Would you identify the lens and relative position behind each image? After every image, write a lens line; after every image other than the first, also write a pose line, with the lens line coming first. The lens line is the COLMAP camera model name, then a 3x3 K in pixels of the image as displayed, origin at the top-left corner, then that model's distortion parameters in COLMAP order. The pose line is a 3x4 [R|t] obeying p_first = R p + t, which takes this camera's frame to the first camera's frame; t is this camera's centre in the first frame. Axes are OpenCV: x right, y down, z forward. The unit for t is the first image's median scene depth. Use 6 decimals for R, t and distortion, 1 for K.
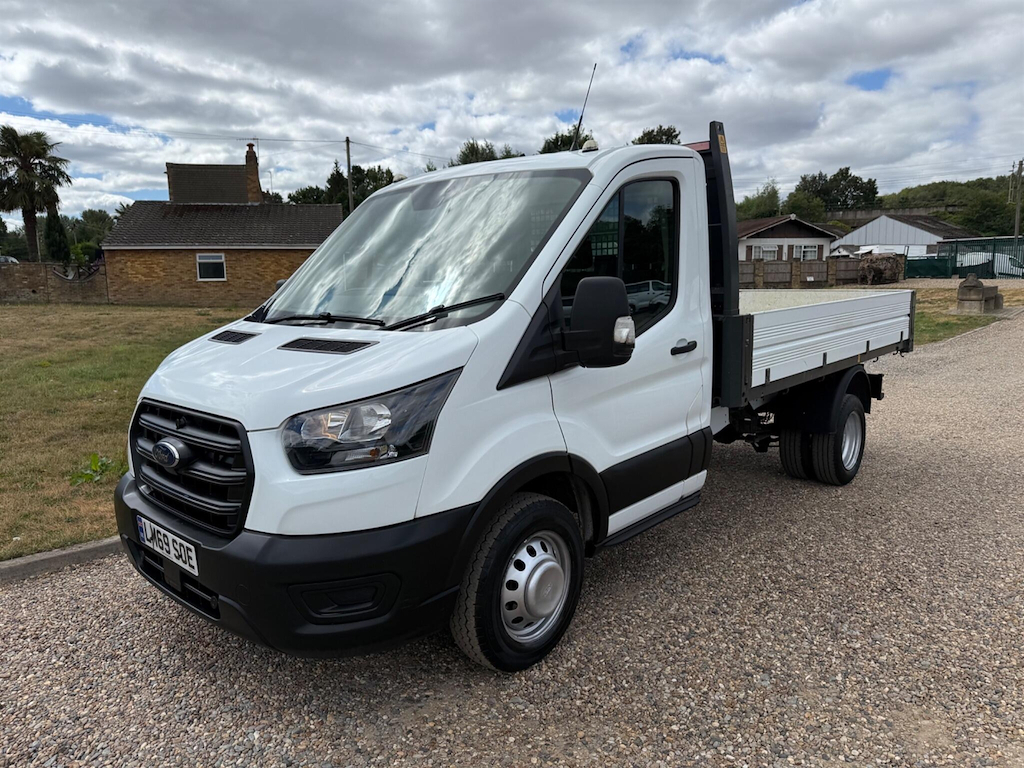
lens RADIAL K [[729.0, 0, 521.4], [0, 729.0, 384.6], [0, 0, 1]] dist [0.004120, -0.021007]
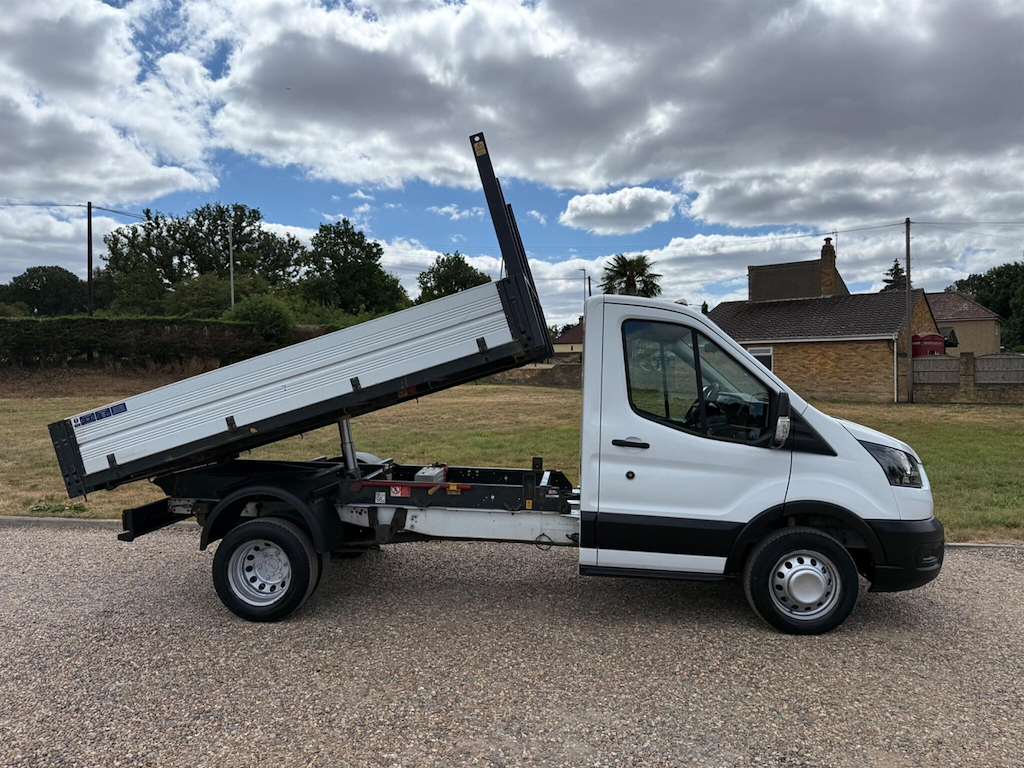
lens RADIAL K [[724.5, 0, 508.8], [0, 724.5, 385.1], [0, 0, 1]] dist [0.086856, -0.148711]
pose [[0.595231, 0.018993, -0.803330, 0.210056], [-0.114763, 0.991482, -0.061592, -0.018294], [0.795317, 0.128854, 0.592340, 0.087124]]
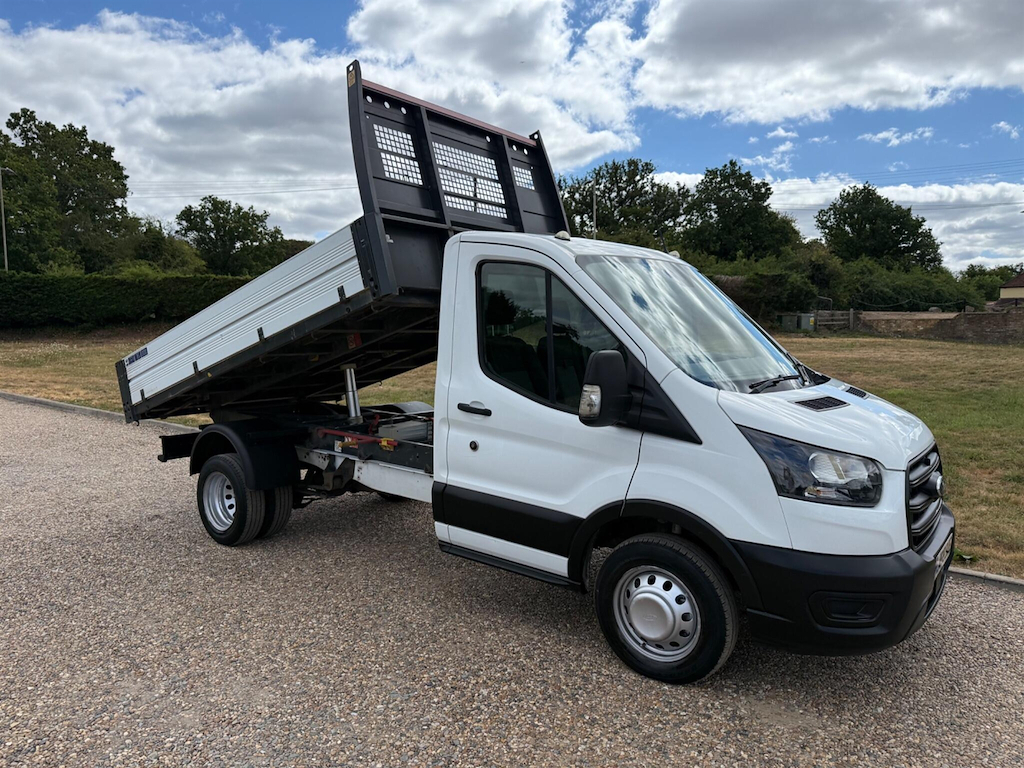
lens RADIAL K [[724.5, 0, 508.8], [0, 724.5, 385.1], [0, 0, 1]] dist [0.086856, -0.148711]
pose [[0.075041, 0.090953, -0.993024, 0.231187], [-0.142093, 0.986645, 0.079631, -0.033632], [0.987005, 0.135127, 0.086962, 0.193013]]
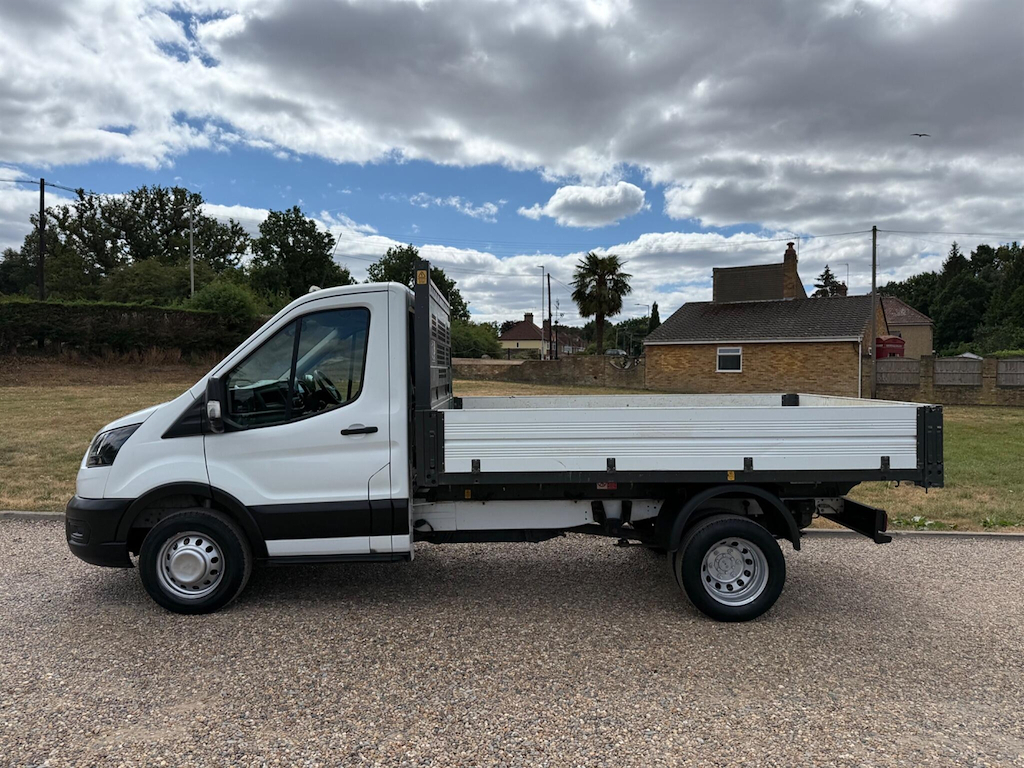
lens RADIAL K [[724.5, 0, 508.8], [0, 724.5, 385.1], [0, 0, 1]] dist [0.086856, -0.148711]
pose [[0.672837, 0.031421, -0.739123, 0.159551], [-0.121427, 0.990238, -0.068440, -0.008711], [0.729757, 0.135798, 0.670085, 0.034475]]
